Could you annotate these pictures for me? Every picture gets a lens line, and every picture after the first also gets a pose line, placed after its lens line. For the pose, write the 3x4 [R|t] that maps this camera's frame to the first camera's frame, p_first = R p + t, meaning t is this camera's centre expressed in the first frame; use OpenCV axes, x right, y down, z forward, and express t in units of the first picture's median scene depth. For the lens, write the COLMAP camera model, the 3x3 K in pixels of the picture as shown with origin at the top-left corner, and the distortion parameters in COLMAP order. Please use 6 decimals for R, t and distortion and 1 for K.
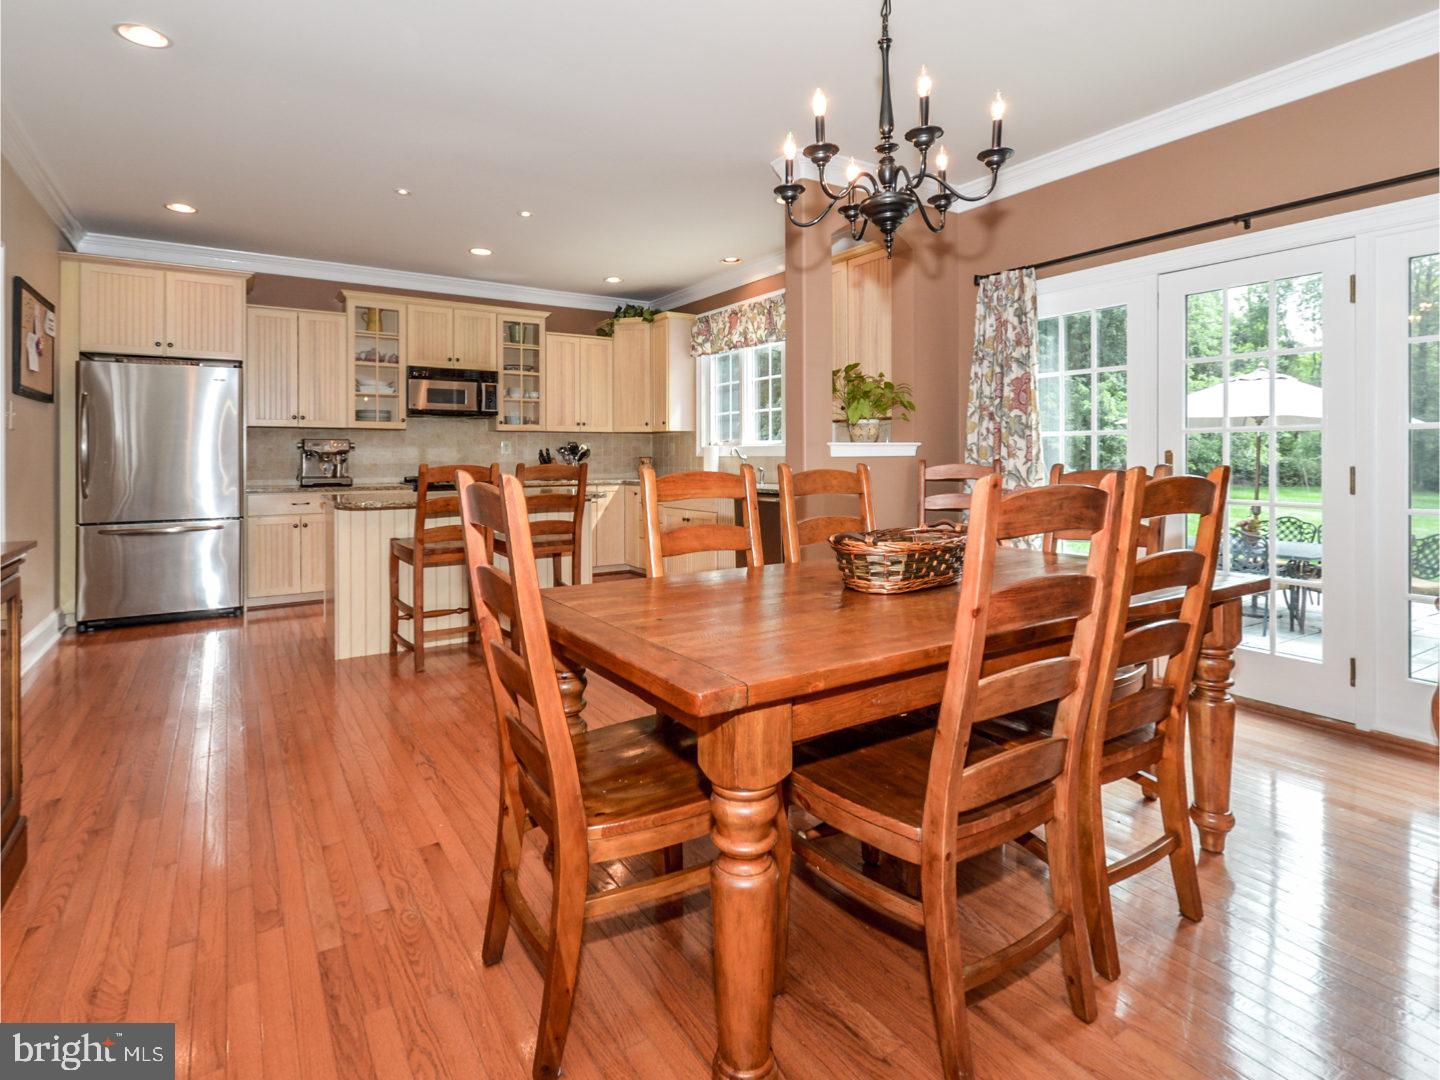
lens RADIAL K [[749.8, 0, 719.4], [0, 749.8, 447.9], [0, 0, 1]] dist [0.013049, -0.000497]
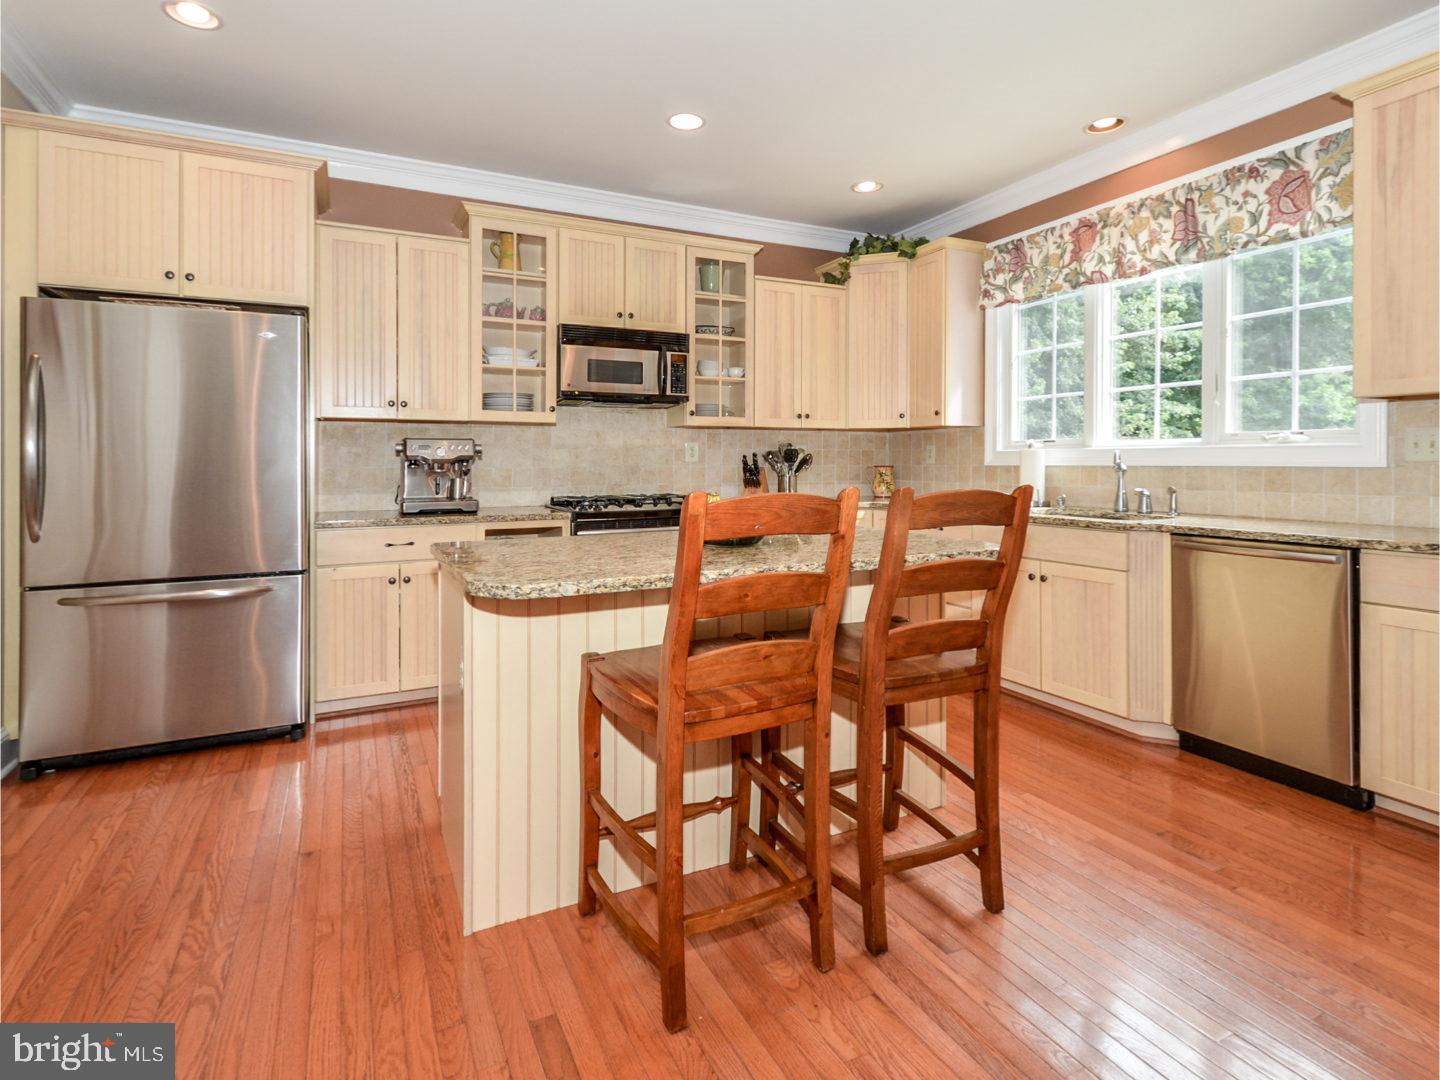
lens RADIAL K [[749.8, 0, 719.4], [0, 749.8, 447.9], [0, 0, 1]] dist [0.013049, -0.000497]
pose [[0.993180, -0.002110, -0.116572, -0.202918], [0.001189, 0.999968, -0.007967, 0.001480], [0.116585, 0.007774, 0.993150, 0.378295]]
